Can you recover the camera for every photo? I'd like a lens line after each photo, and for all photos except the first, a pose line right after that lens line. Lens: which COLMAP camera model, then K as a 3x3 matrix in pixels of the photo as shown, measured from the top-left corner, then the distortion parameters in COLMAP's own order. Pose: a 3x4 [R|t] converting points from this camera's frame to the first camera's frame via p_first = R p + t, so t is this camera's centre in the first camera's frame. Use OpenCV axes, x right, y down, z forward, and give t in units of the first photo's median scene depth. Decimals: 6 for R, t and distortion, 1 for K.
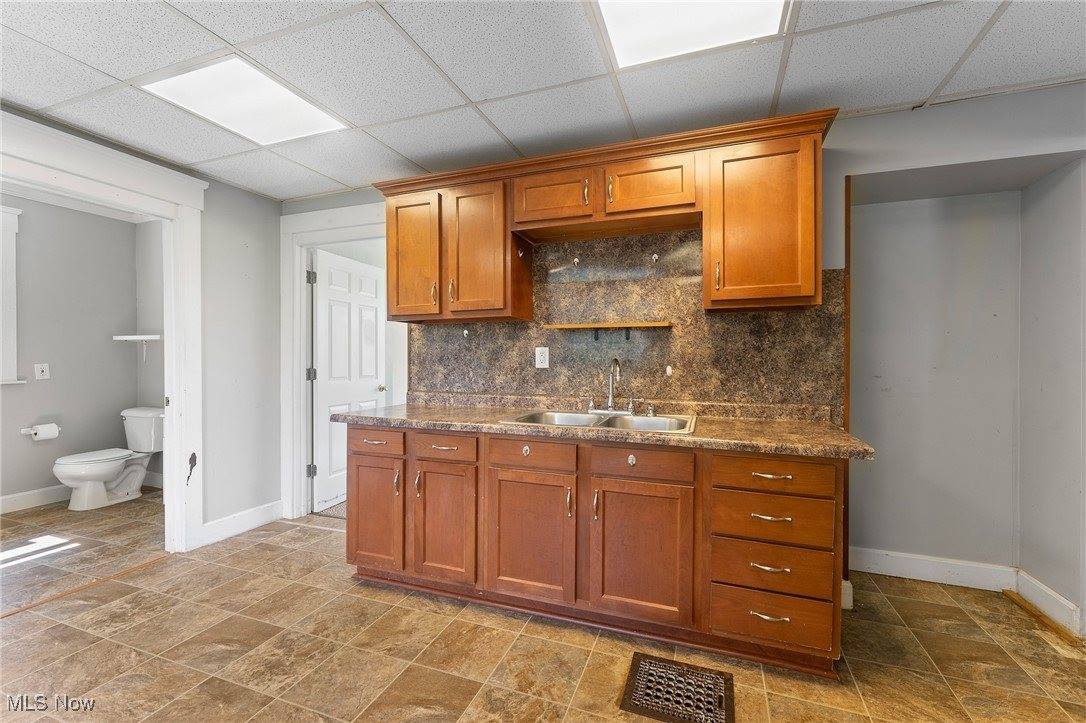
lens RADIAL K [[441.7, 0, 535.1], [0, 441.7, 358.2], [0, 0, 1]] dist [0.001571, -0.001595]
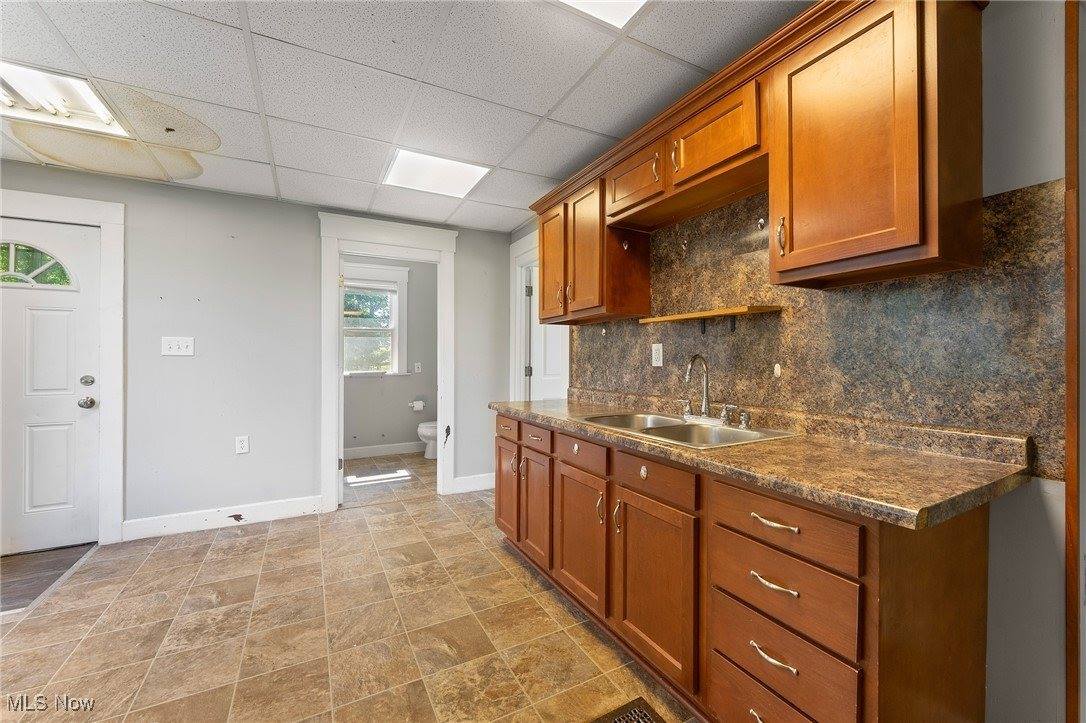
lens RADIAL K [[441.7, 0, 534.7], [0, 441.7, 356.3], [0, 0, 1]] dist [0.001571, -0.001595]
pose [[0.752400, -0.008640, -0.658650, 0.487952], [0.003839, 0.999955, -0.008731, 0.009372], [0.658696, 0.004041, 0.752398, 0.166309]]
